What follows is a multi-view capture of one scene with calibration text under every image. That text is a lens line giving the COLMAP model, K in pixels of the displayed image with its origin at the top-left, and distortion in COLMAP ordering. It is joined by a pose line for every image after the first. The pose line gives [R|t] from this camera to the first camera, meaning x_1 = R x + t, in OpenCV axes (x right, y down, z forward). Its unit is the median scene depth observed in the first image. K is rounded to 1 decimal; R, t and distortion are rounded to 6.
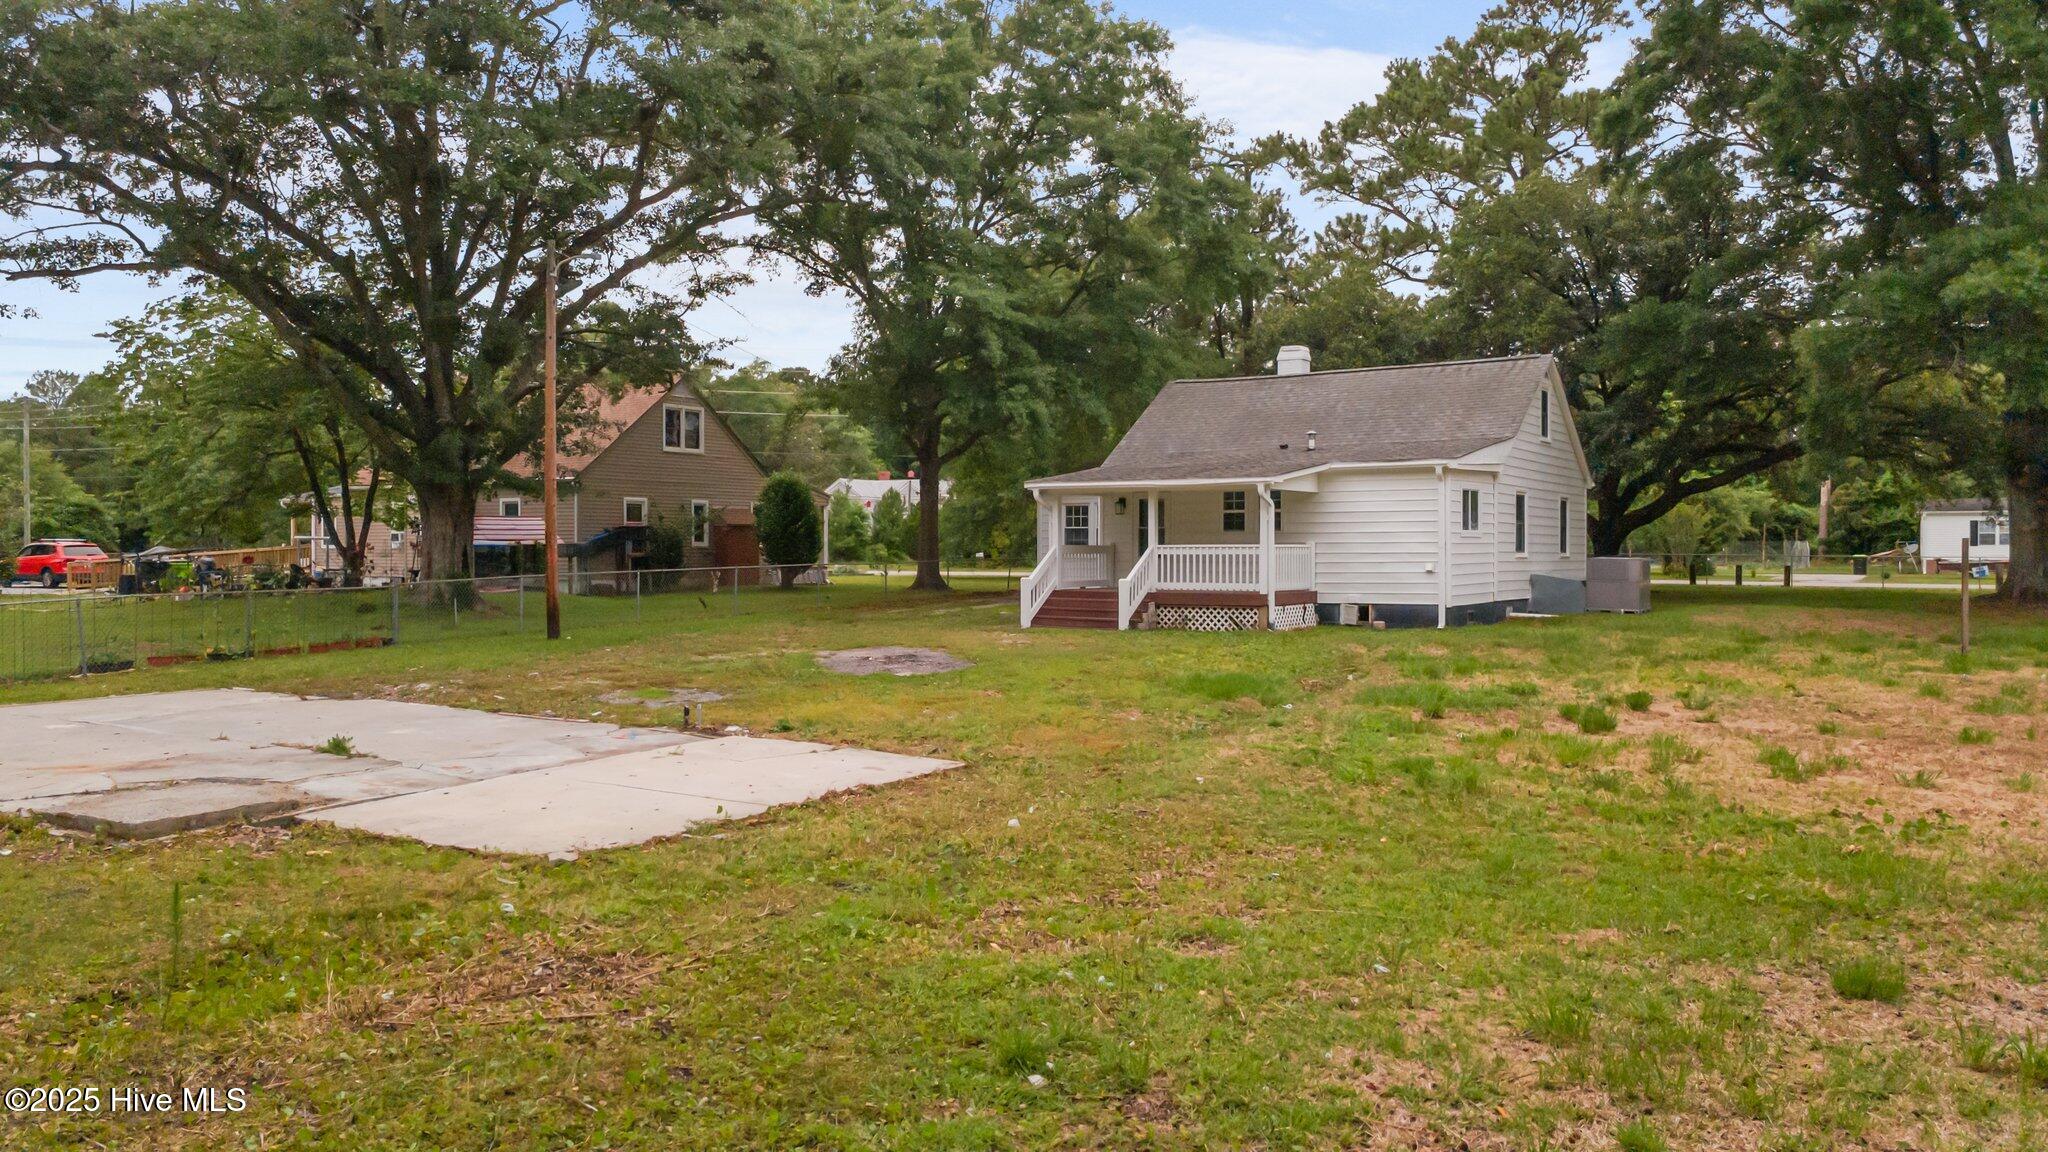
lens RADIAL K [[1480.7, 0, 1024.0], [0, 1480.7, 576.0], [0, 0, 1]] dist [0.011981, 0.002079]
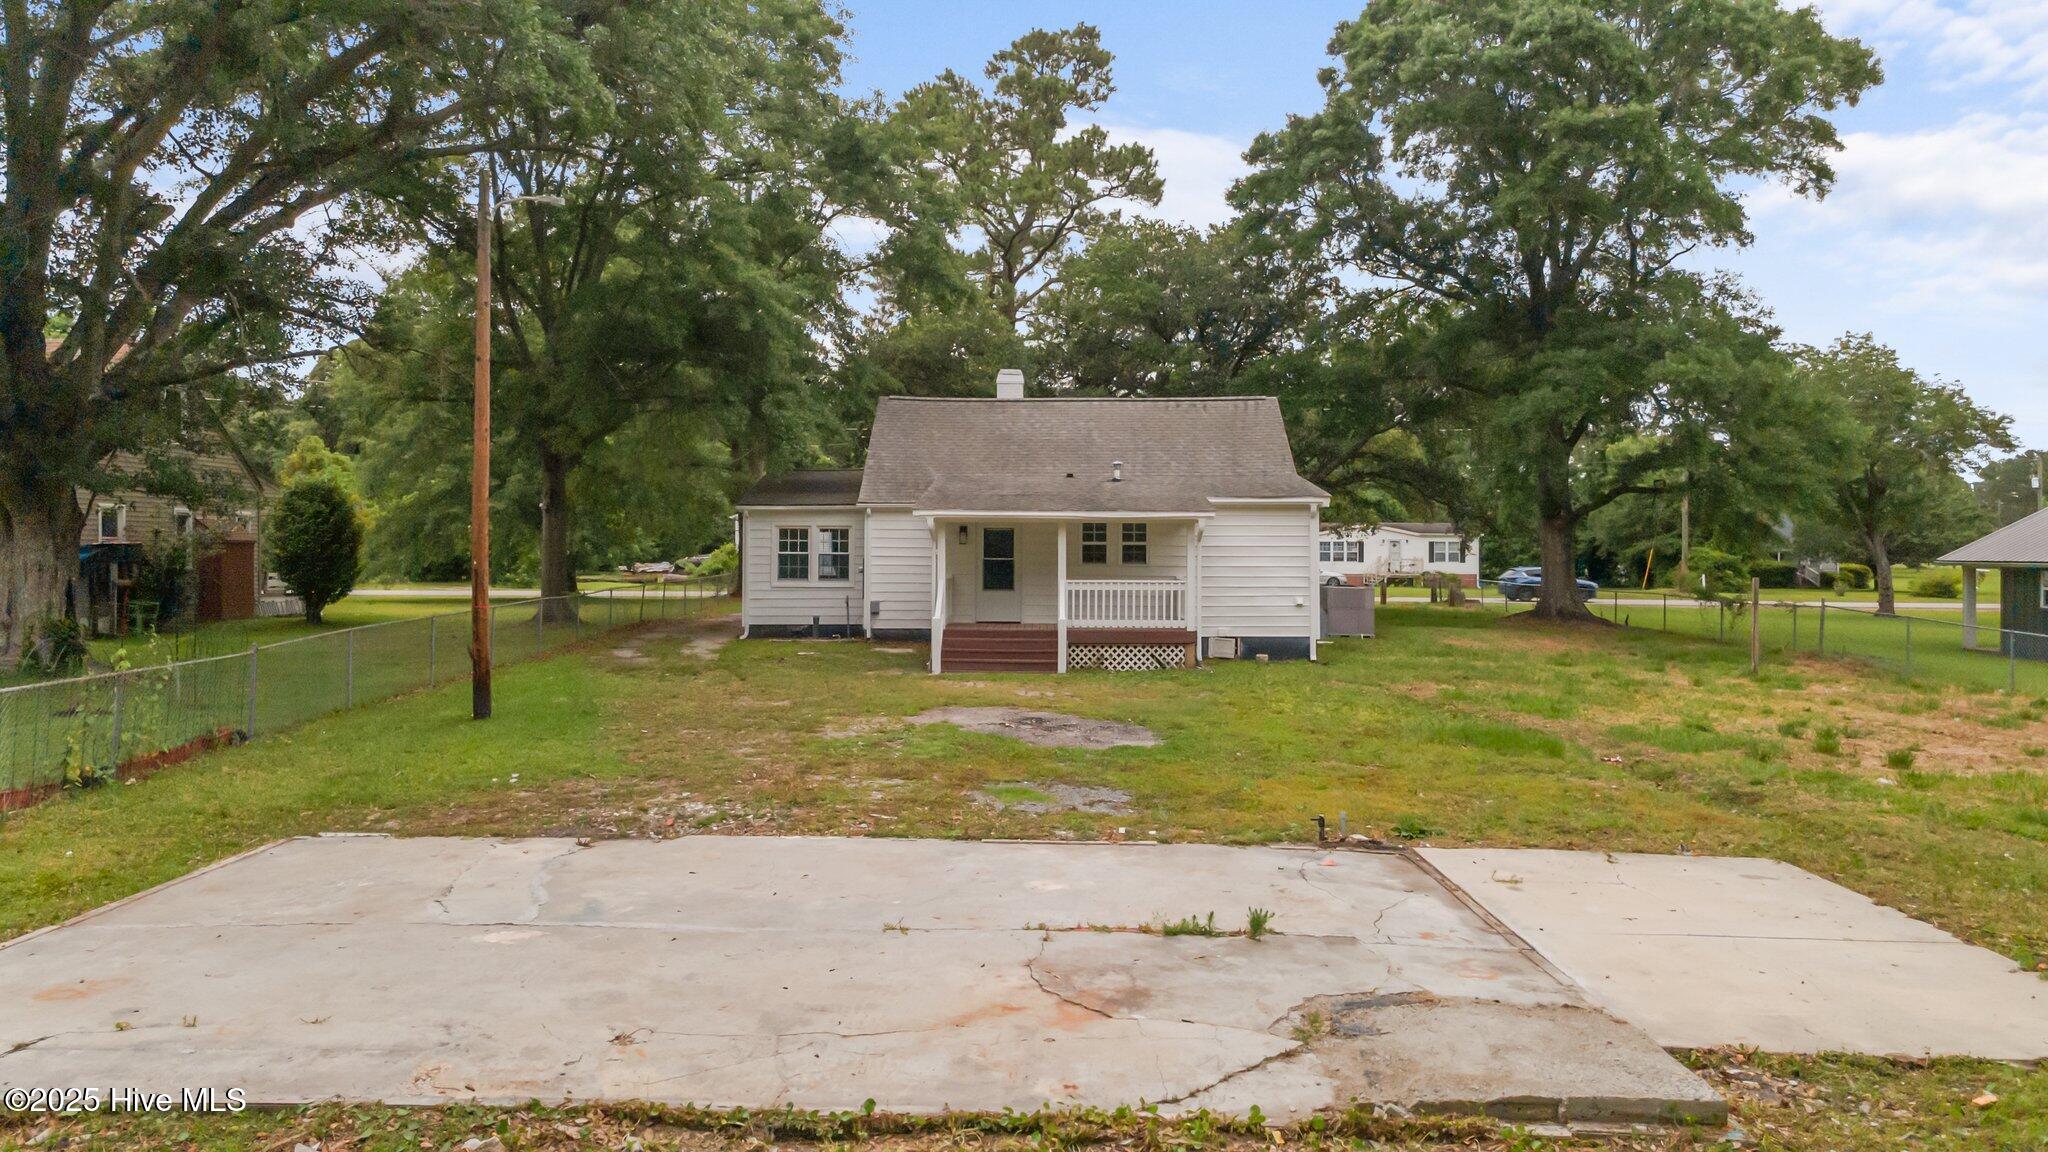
lens RADIAL K [[1480.7, 0, 1024.0], [0, 1480.7, 576.0], [0, 0, 1]] dist [0.011981, 0.002079]
pose [[0.845980, -0.002813, 0.533207, -0.410262], [0.004334, 0.999989, -0.001600, -0.020890], [-0.533197, 0.003664, 0.845983, 0.207944]]
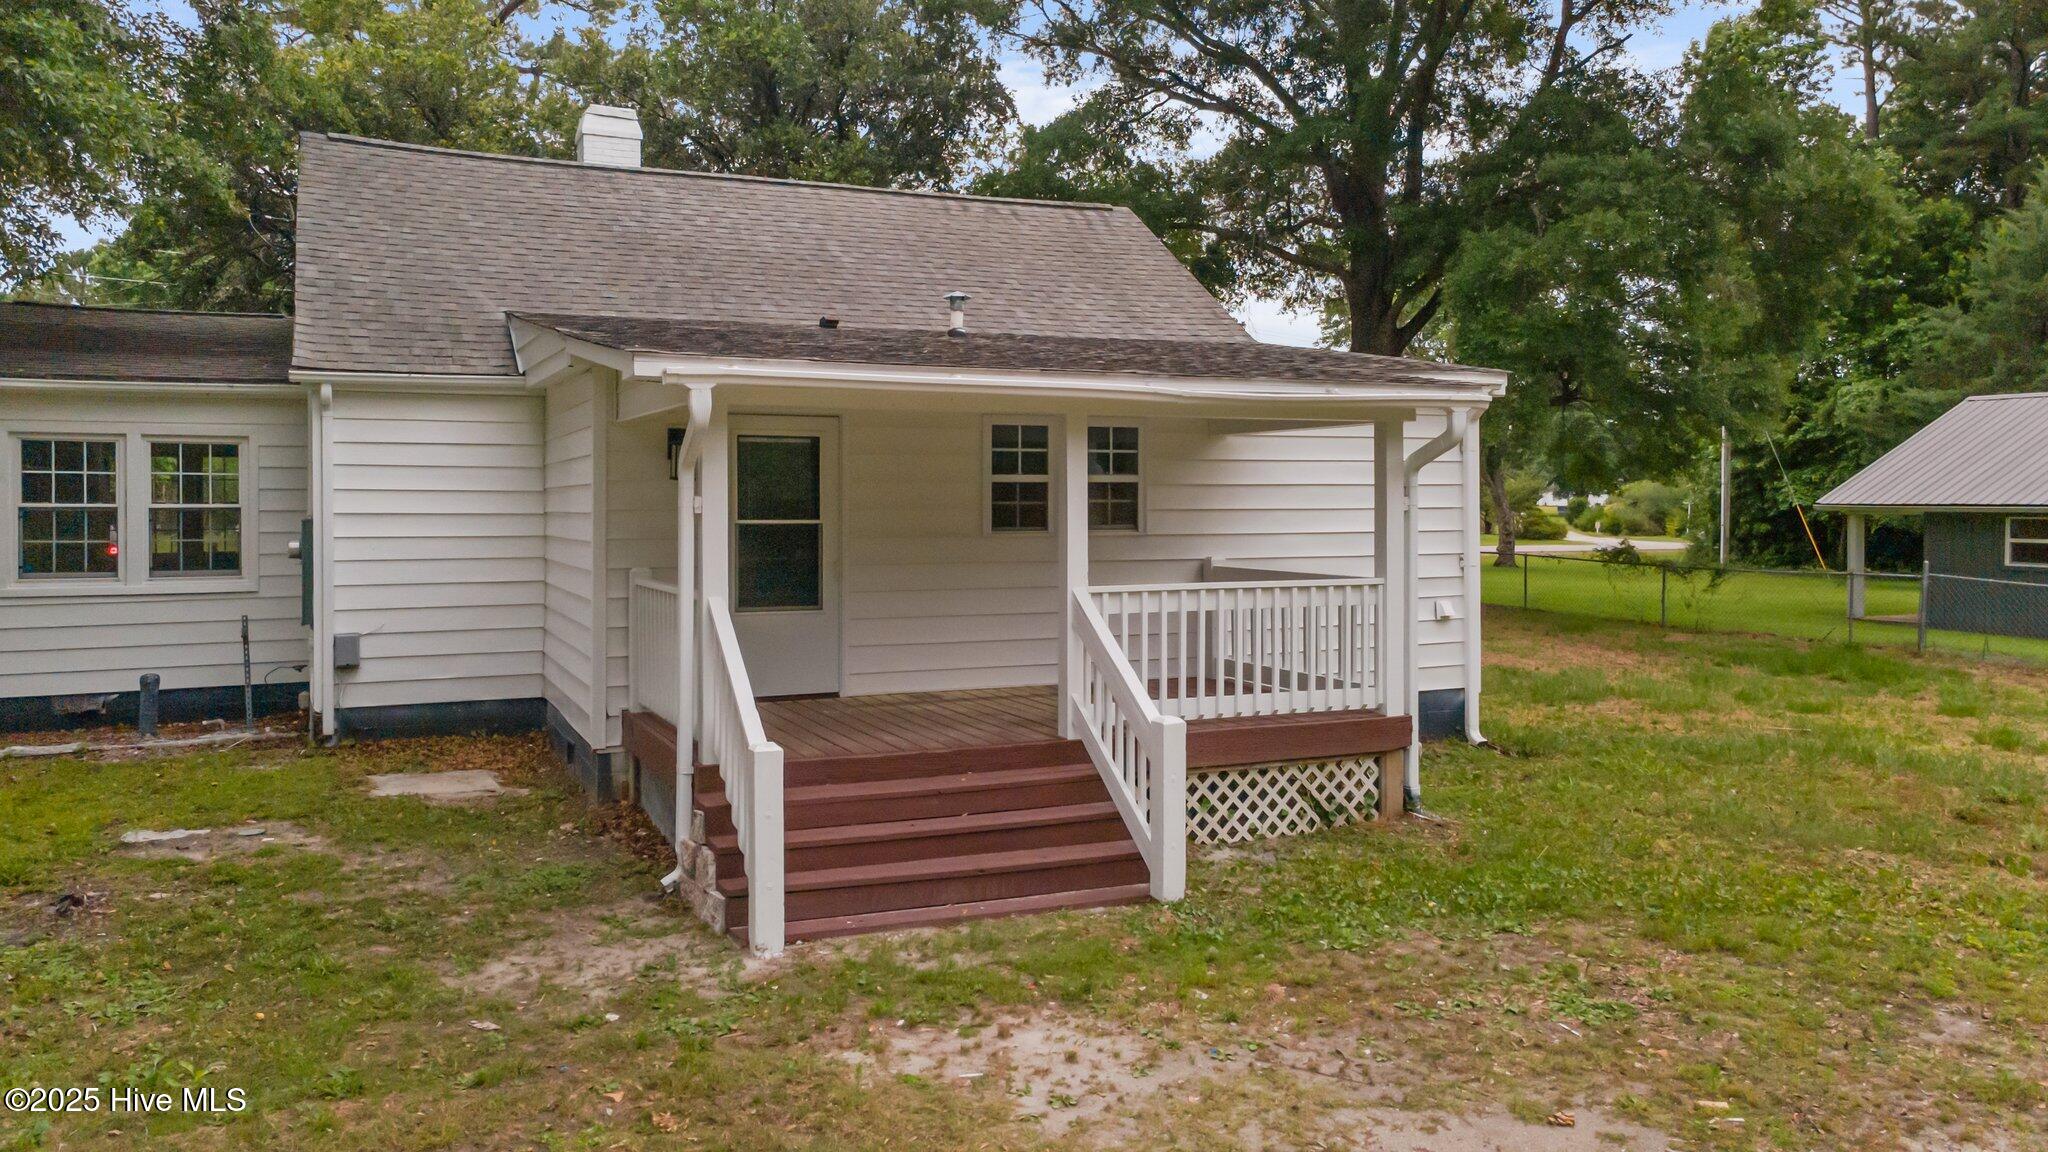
lens RADIAL K [[1523.8, 0, 1026.6], [0, 1523.8, 525.4], [0, 0, 1]] dist [0.053992, 0.001719]
pose [[0.543668, -0.014481, 0.839175, -0.180500], [0.015554, 0.999853, 0.007177, -0.034383], [-0.839156, 0.009151, 0.543813, 0.787019]]
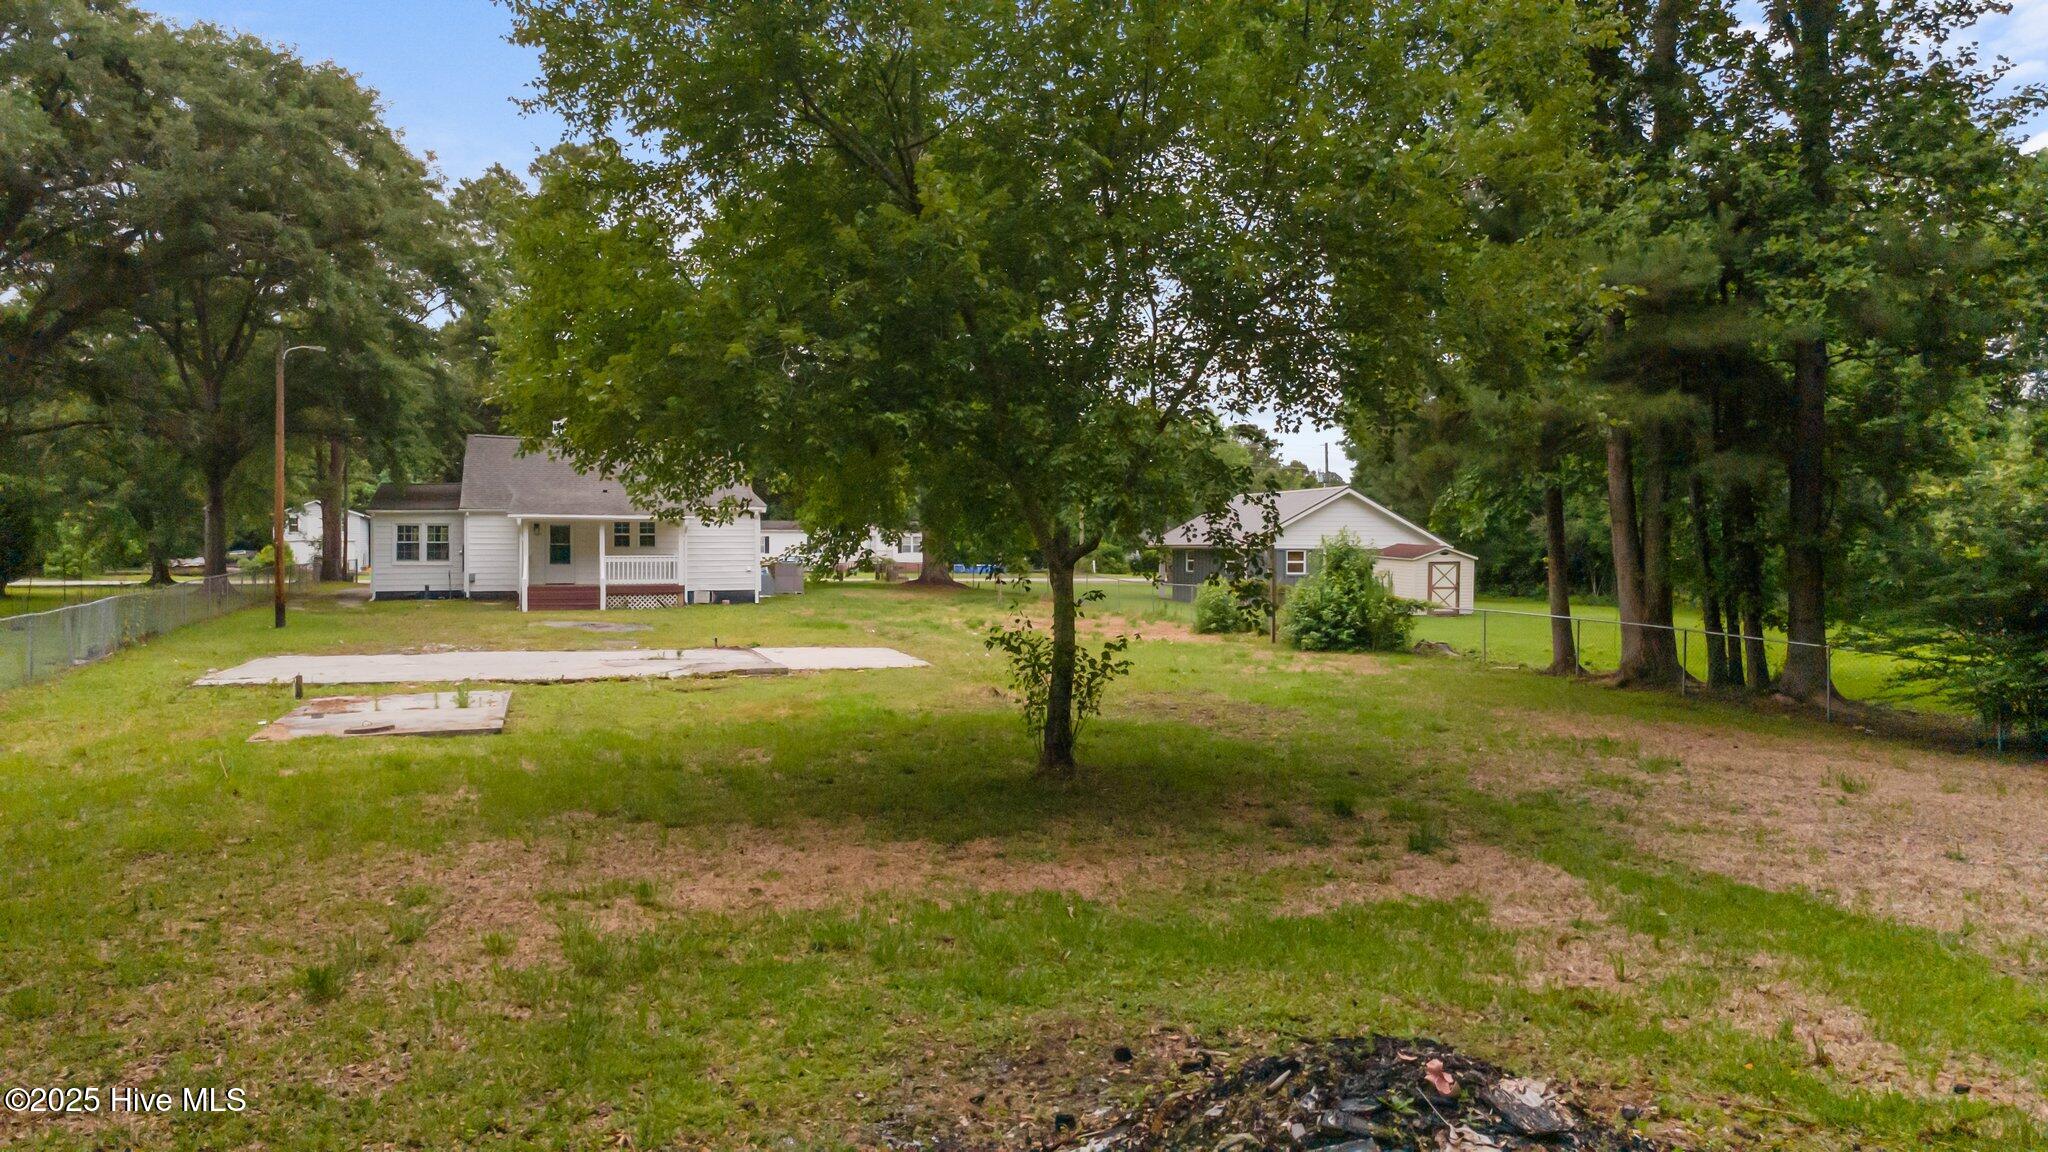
lens RADIAL K [[1480.7, 0, 1024.0], [0, 1480.7, 576.0], [0, 0, 1]] dist [0.011981, 0.002079]
pose [[0.640963, -0.012364, 0.767472, -0.786551], [0.015349, 0.999877, 0.003289, 0.001688], [-0.767418, 0.009672, 0.641074, -0.329198]]
